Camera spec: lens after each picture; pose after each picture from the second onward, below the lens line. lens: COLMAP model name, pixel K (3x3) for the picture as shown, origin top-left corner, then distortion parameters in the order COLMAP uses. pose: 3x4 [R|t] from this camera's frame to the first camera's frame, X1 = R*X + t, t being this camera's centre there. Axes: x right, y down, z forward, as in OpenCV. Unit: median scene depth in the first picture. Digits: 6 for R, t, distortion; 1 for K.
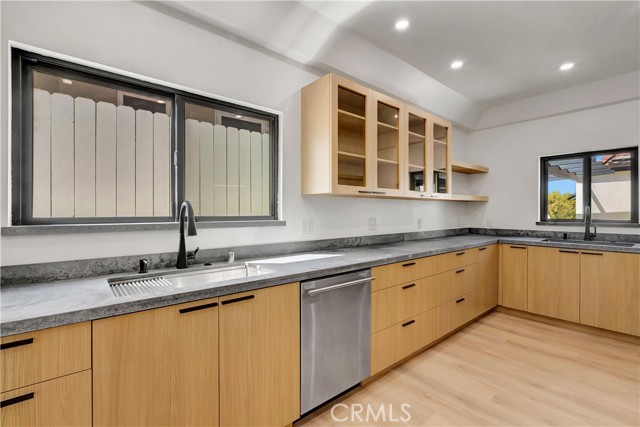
lens RADIAL K [[289.3, 0, 320.0], [0, 289.3, 213.5], [0, 0, 1]] dist [-0.003312, -0.000050]
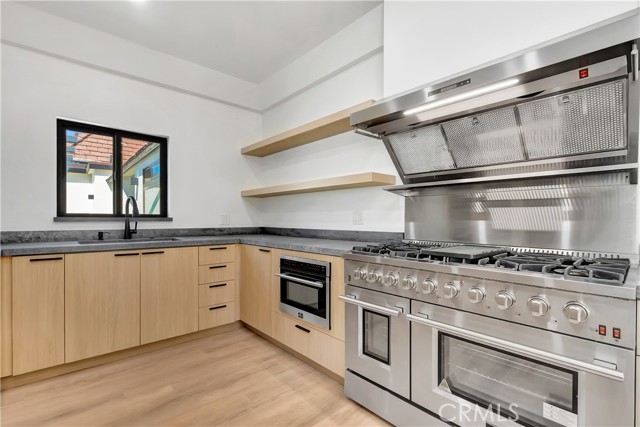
lens RADIAL K [[291.6, 0, 319.1], [0, 291.6, 221.6], [0, 0, 1]] dist [-0.003212, 0.000069]
pose [[-0.021371, -0.006949, 0.999747, 0.138095], [0.004406, 0.999965, 0.007045, 0.056517], [-0.999762, 0.004556, -0.021340, 0.654907]]
